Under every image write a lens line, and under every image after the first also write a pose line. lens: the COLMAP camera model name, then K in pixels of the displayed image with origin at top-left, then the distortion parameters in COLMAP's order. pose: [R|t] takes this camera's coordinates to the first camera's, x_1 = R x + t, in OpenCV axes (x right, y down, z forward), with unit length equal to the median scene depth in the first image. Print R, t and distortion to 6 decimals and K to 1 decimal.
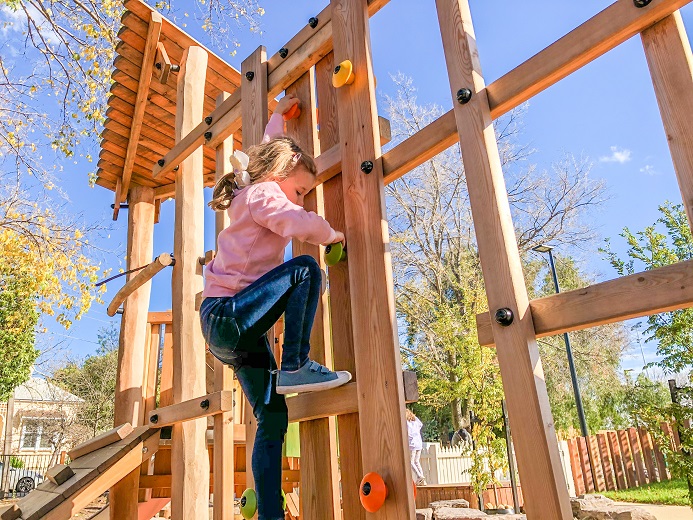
lens RADIAL K [[568.3, 0, 346.5], [0, 568.3, 260.0], [0, 0, 1]] dist [-0.037021, -0.000702]
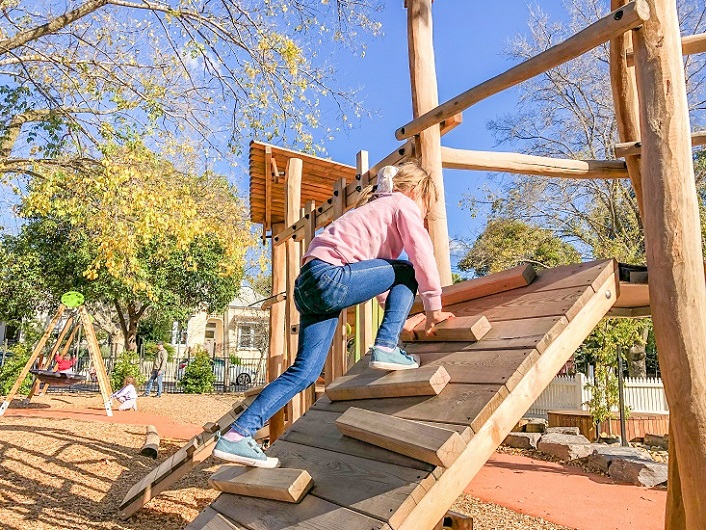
lens RADIAL K [[579.0, 0, 353.0], [0, 579.0, 265.0], [0, 0, 1]] dist [-0.037021, -0.000702]
pose [[0.949885, 0.005979, -0.312542, 0.135090], [0.047255, 0.985581, 0.162471, -0.112376], [0.309006, -0.169098, 0.935907, -0.178325]]
